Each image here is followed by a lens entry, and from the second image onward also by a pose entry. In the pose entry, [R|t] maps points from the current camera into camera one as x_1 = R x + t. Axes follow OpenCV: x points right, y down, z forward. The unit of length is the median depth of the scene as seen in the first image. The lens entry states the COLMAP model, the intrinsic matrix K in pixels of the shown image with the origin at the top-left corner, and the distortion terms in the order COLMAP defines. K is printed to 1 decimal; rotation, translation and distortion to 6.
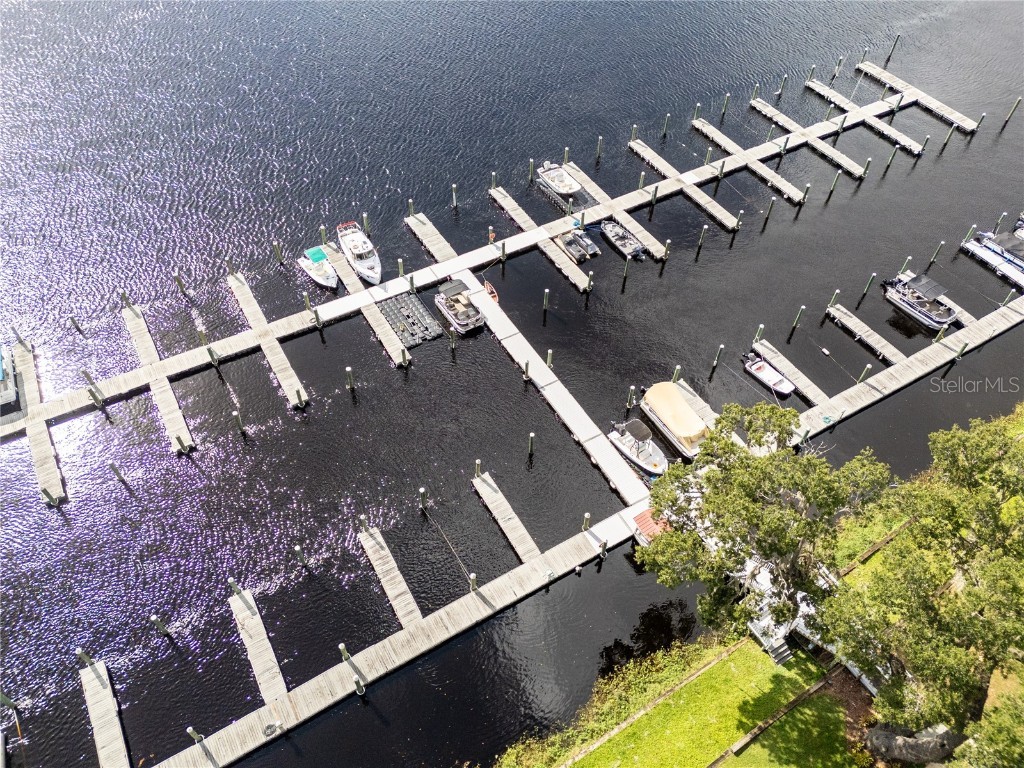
lens RADIAL K [[749.6, 0, 510.7], [0, 749.6, 387.1], [0, 0, 1]] dist [0.069795, -0.072125]
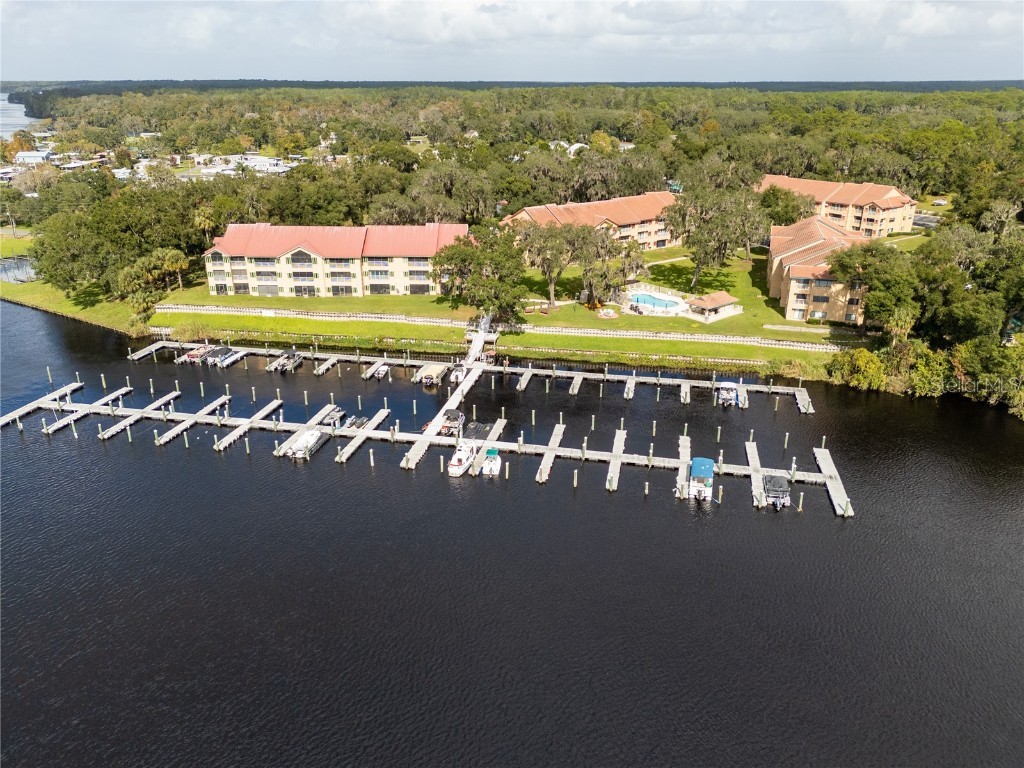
lens RADIAL K [[759.0, 0, 512.0], [0, 759.0, 384.0], [0, 0, 1]] dist [0.067920, -0.071806]
pose [[-0.732982, -0.271009, 0.623932, -1.146428], [0.513888, 0.380368, 0.768921, -1.312744], [-0.445709, 0.884236, -0.139535, 1.053430]]
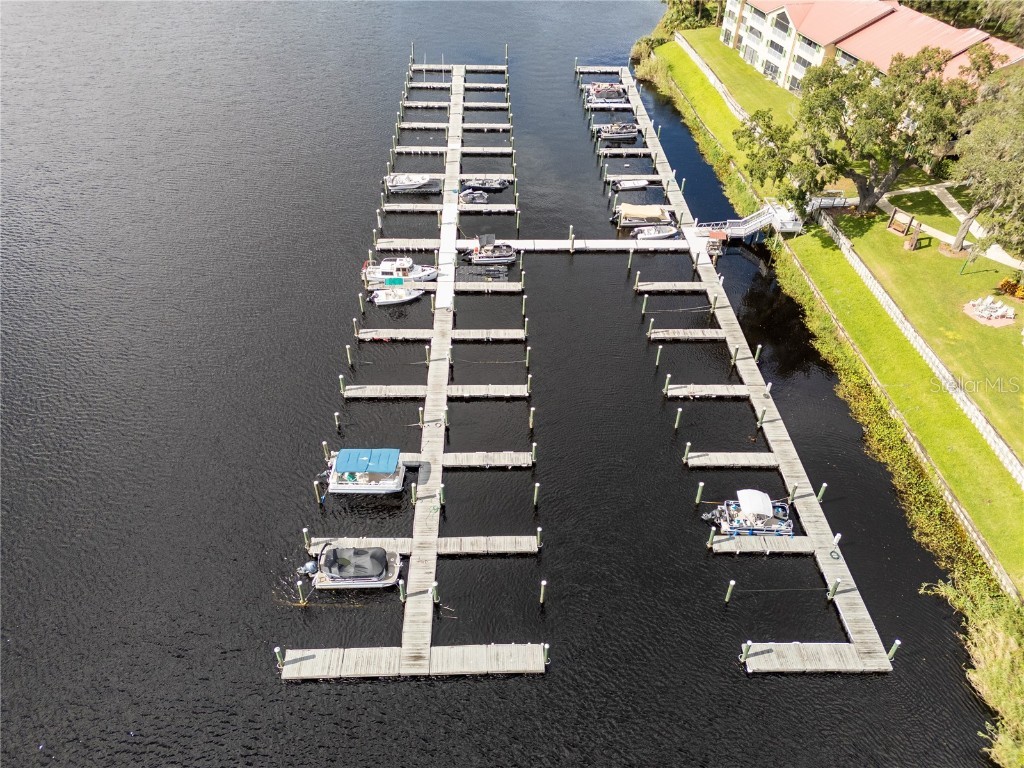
lens RADIAL K [[749.6, 0, 510.7], [0, 749.6, 387.1], [0, 0, 1]] dist [0.069795, -0.072125]
pose [[0.487693, -0.581795, 0.650900, -1.022296], [0.669160, 0.727965, 0.149303, -0.104344], [-0.560696, 0.362742, 0.744337, 0.066927]]
